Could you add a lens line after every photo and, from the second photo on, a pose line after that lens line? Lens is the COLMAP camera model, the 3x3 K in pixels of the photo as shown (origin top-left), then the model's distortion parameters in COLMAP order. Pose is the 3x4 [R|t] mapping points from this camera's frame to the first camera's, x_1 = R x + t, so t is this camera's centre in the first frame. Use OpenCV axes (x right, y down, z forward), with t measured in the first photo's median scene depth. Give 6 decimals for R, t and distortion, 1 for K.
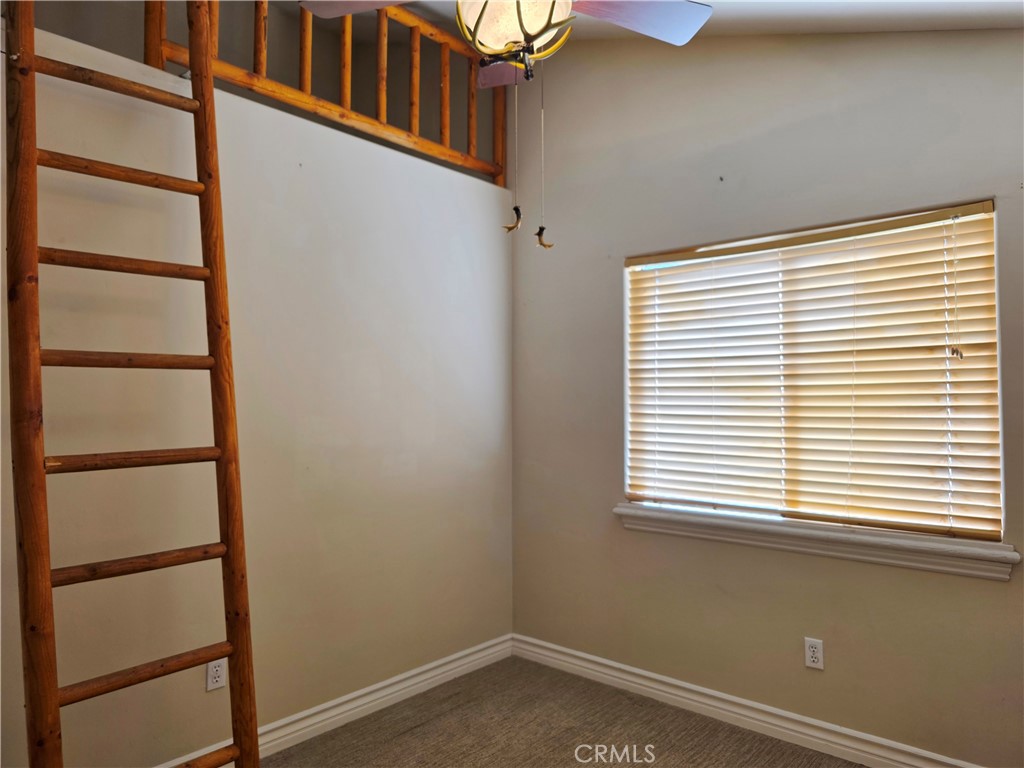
lens RADIAL K [[687.2, 0, 516.4], [0, 687.2, 384.9], [0, 0, 1]] dist [0.059445, -0.050627]
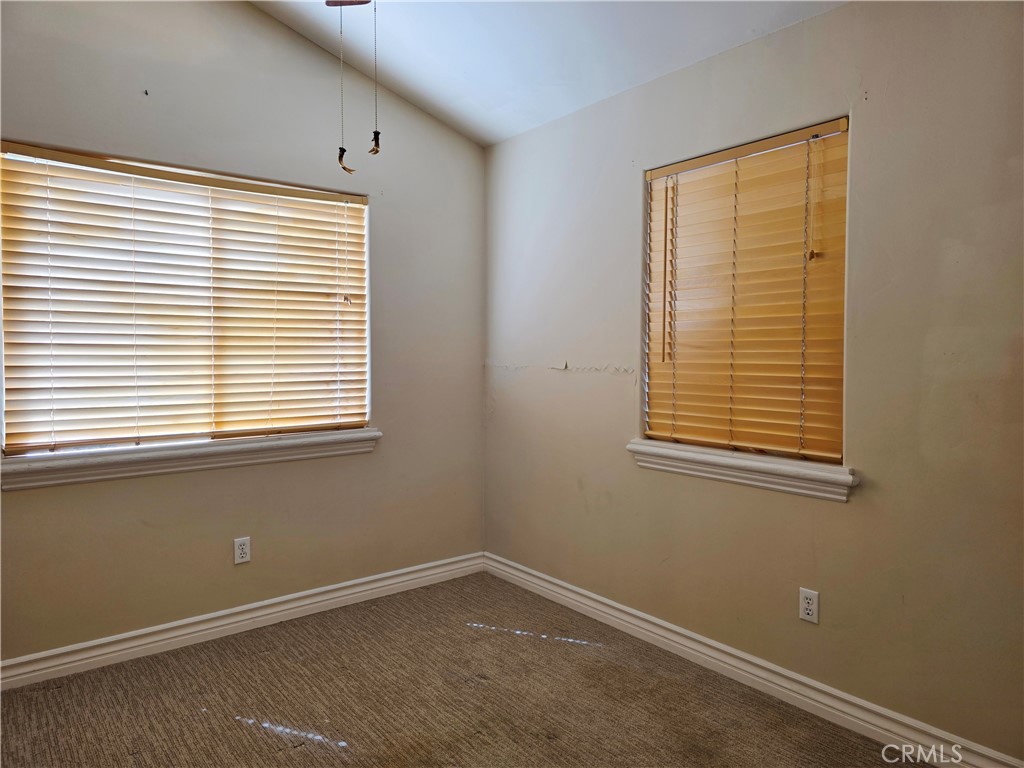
lens RADIAL K [[687.2, 0, 513.3], [0, 687.2, 378.5], [0, 0, 1]] dist [0.059445, -0.050627]
pose [[0.193143, -0.037992, 0.980435, -0.623839], [-0.024664, 0.998746, 0.043560, 0.041363], [-0.980861, -0.032594, 0.191964, 0.358778]]
